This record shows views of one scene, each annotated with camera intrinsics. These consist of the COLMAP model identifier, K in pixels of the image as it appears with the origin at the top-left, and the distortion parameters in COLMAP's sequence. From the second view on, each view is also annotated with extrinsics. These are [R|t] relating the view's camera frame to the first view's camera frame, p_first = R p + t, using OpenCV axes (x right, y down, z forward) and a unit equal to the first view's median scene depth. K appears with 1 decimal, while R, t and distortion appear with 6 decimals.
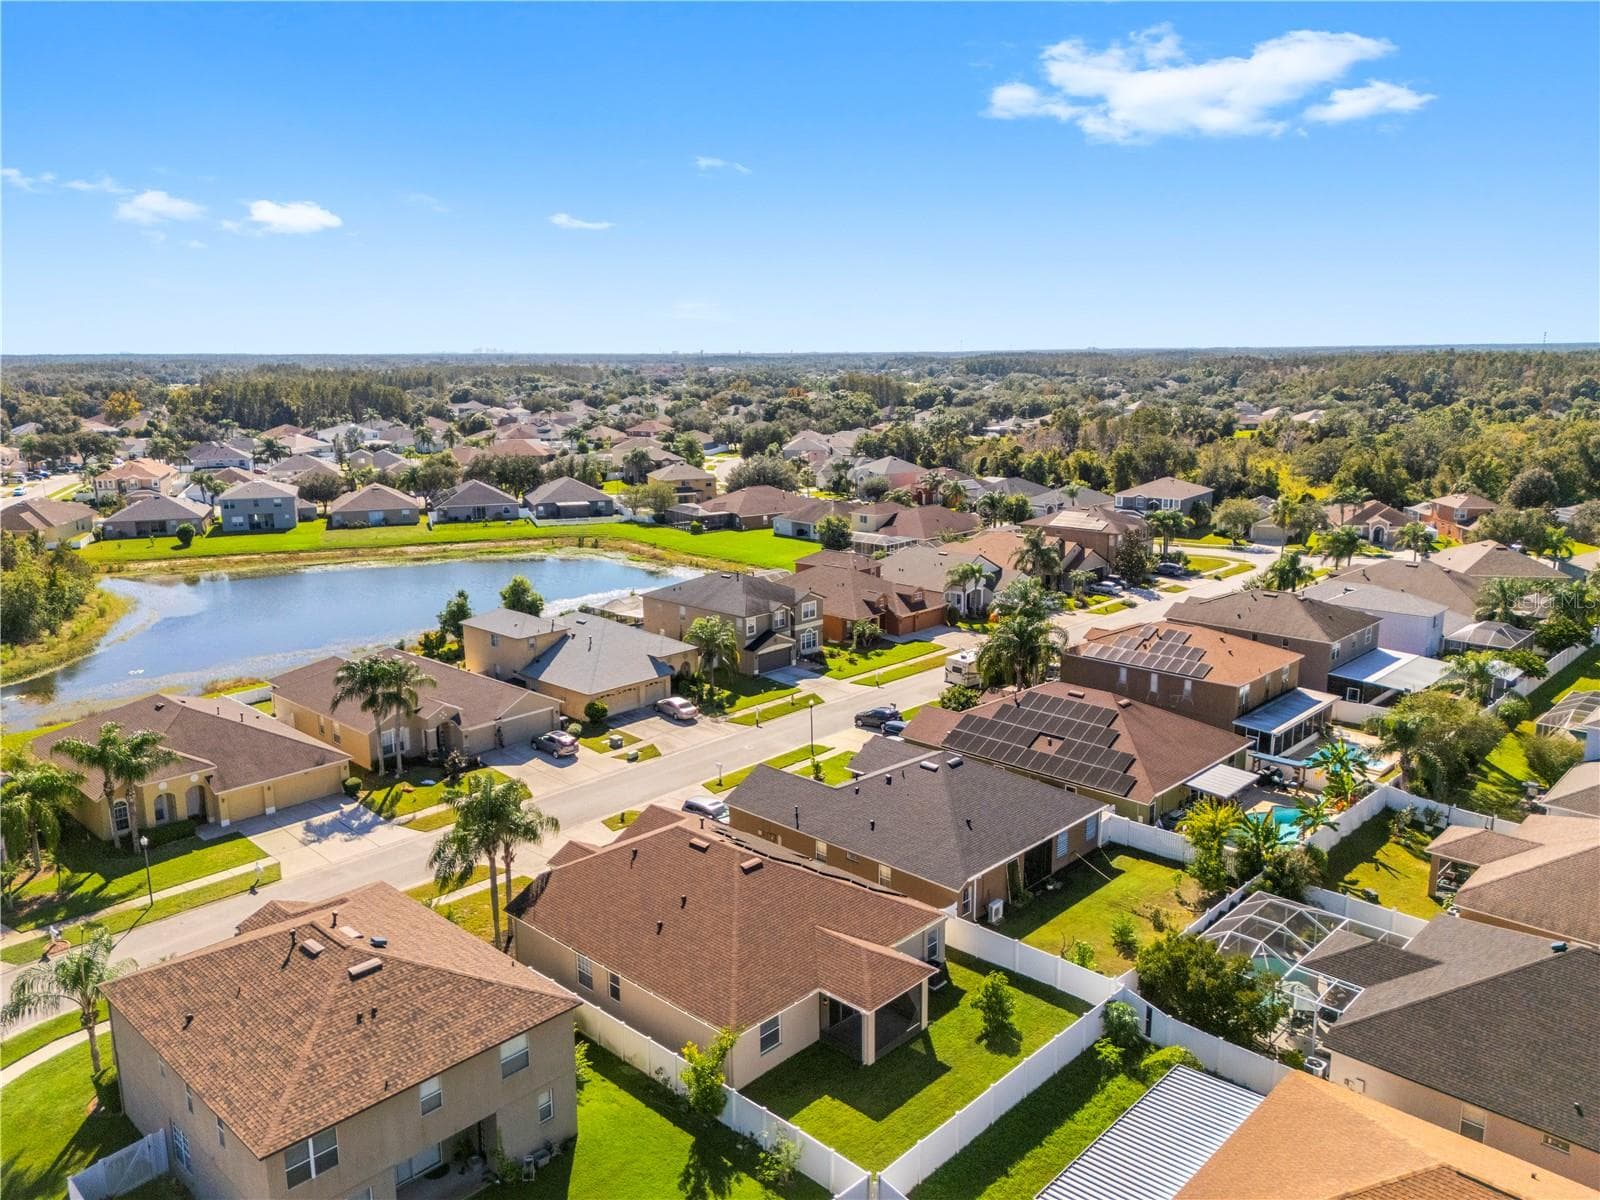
lens RADIAL K [[1168.5, 0, 803.9], [0, 1168.5, 606.1], [0, 0, 1]] dist [0.094743, -0.099921]
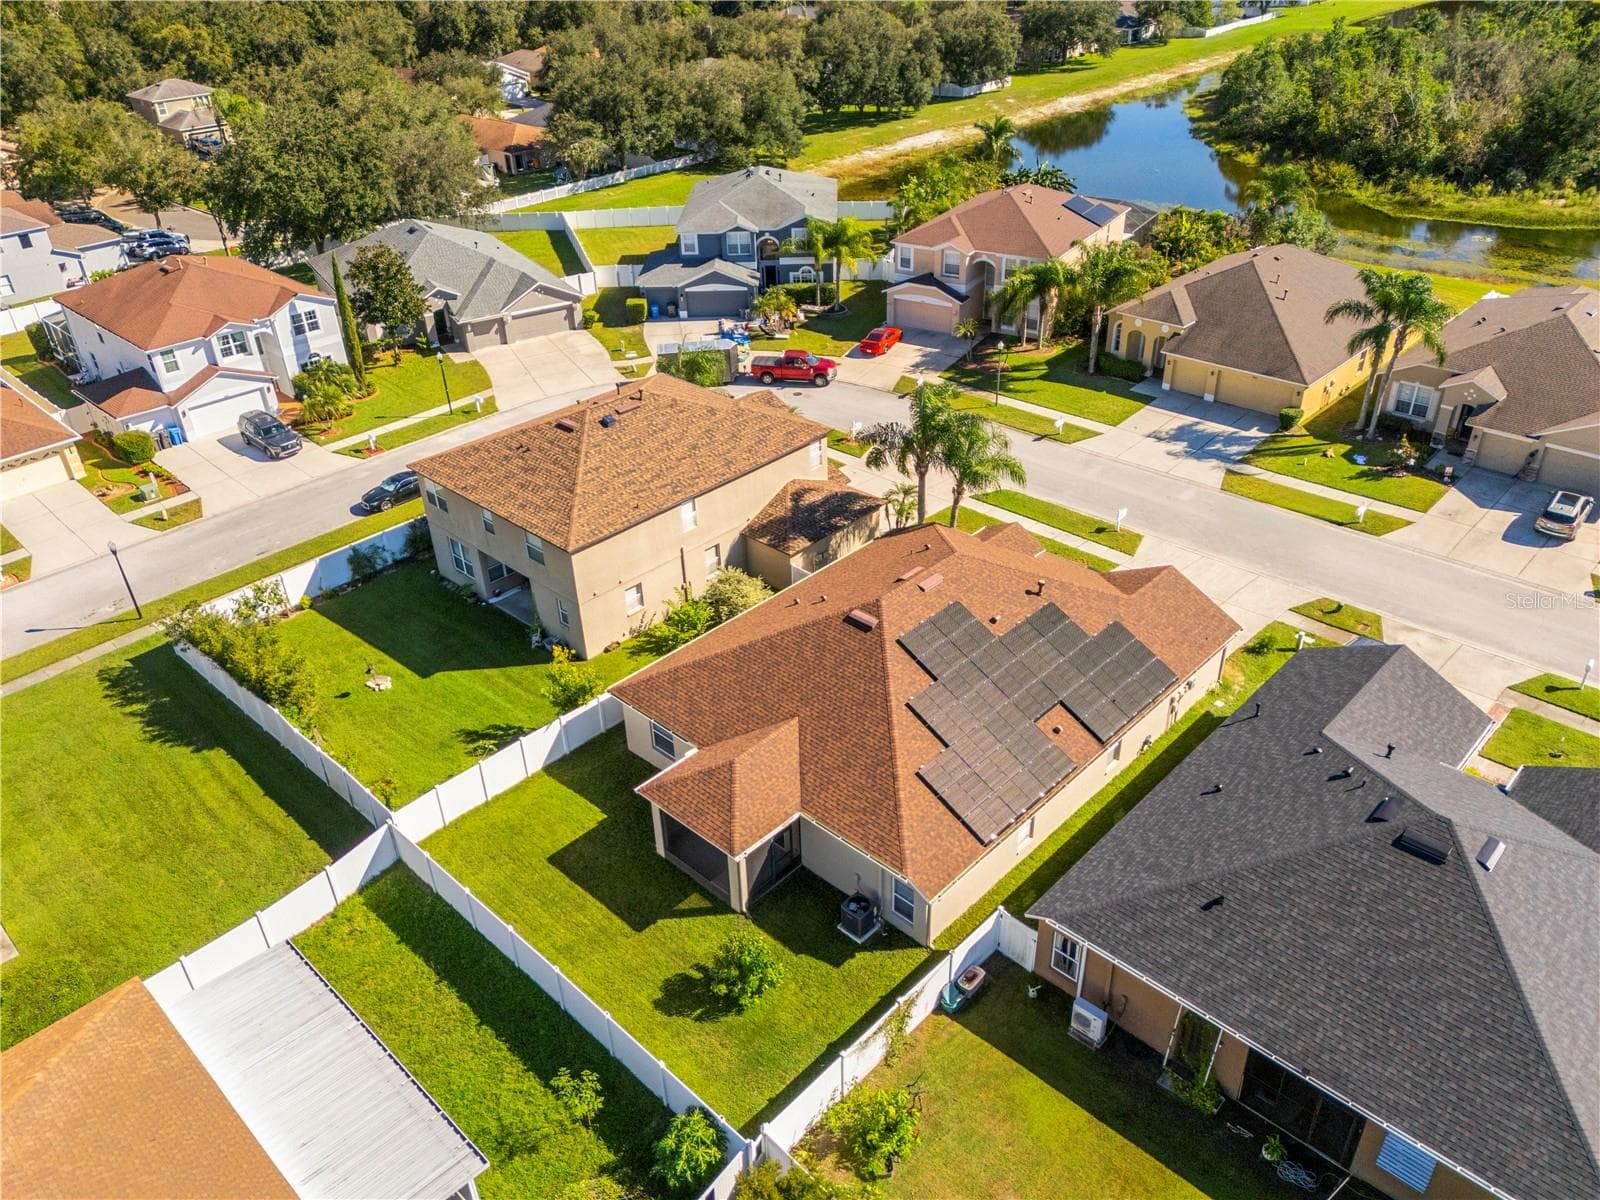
lens RADIAL K [[1168.5, 0, 803.9], [0, 1168.5, 606.1], [0, 0, 1]] dist [0.094743, -0.099921]
pose [[0.001292, 0.537625, -0.843183, 0.309884], [-0.183422, 0.829006, 0.528305, -0.090664], [0.983033, 0.153976, 0.099683, 0.491225]]
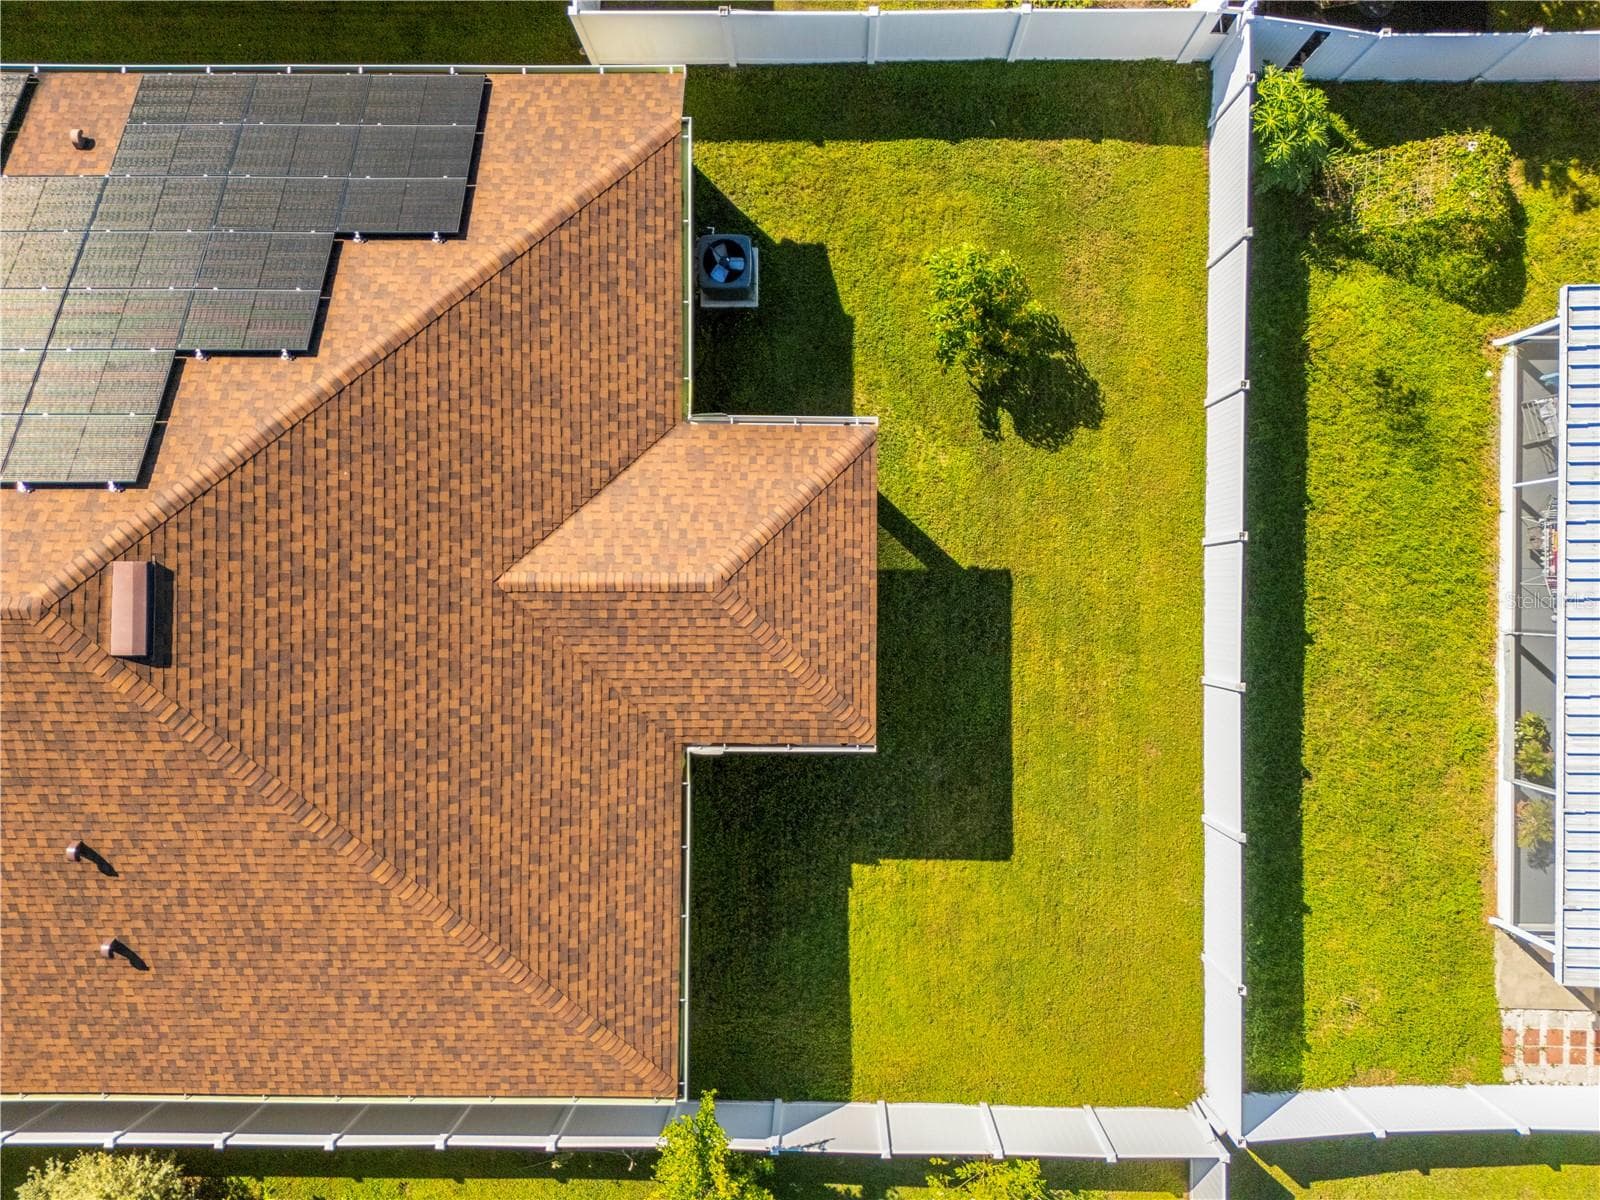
lens RADIAL K [[1168.5, 0, 803.9], [0, 1168.5, 606.1], [0, 0, 1]] dist [0.094743, -0.099921]
pose [[0.723785, -0.689807, -0.017343, 0.032180], [0.169840, 0.153733, 0.973407, -0.001269], [-0.668797, -0.707483, 0.228427, 0.467277]]
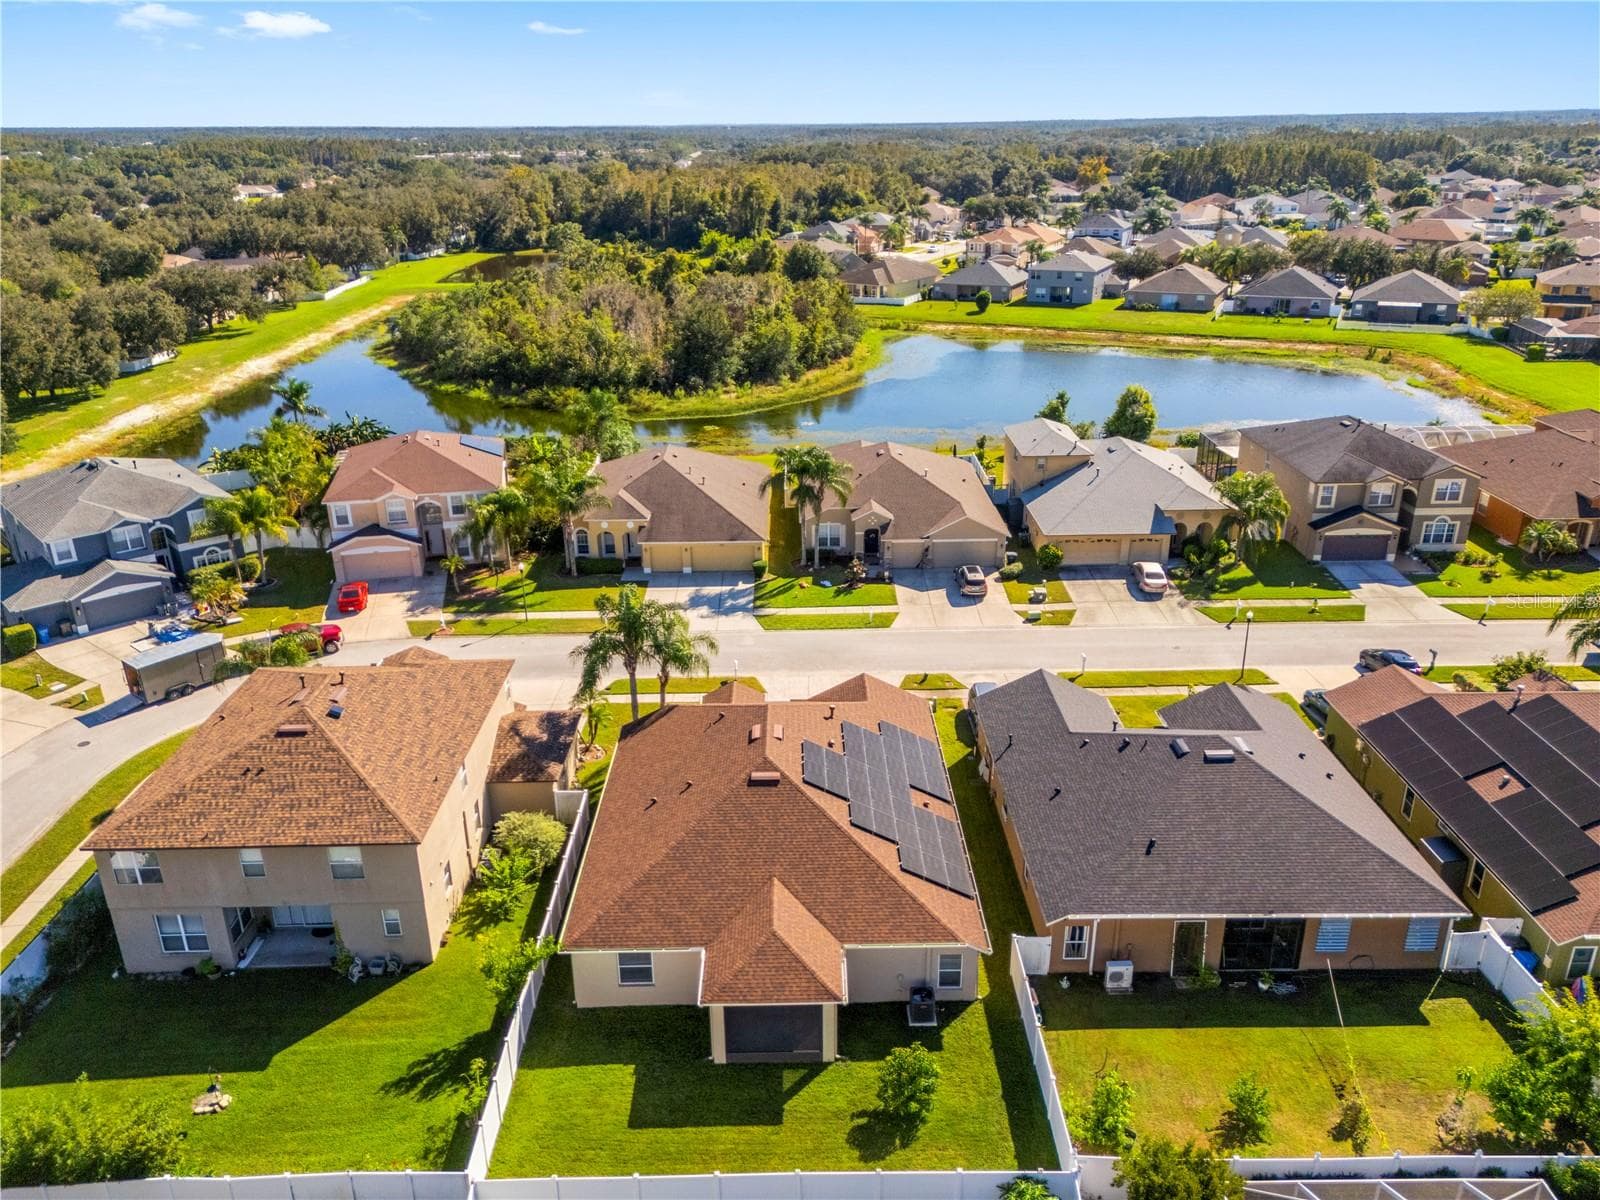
lens RADIAL K [[1168.5, 0, 803.9], [0, 1168.5, 606.1], [0, 0, 1]] dist [0.094743, -0.099921]
pose [[0.699215, 0.270767, -0.661652, 0.265084], [-0.146522, 0.960132, 0.238073, -0.051411], [0.699735, -0.069517, 0.711012, 0.244534]]
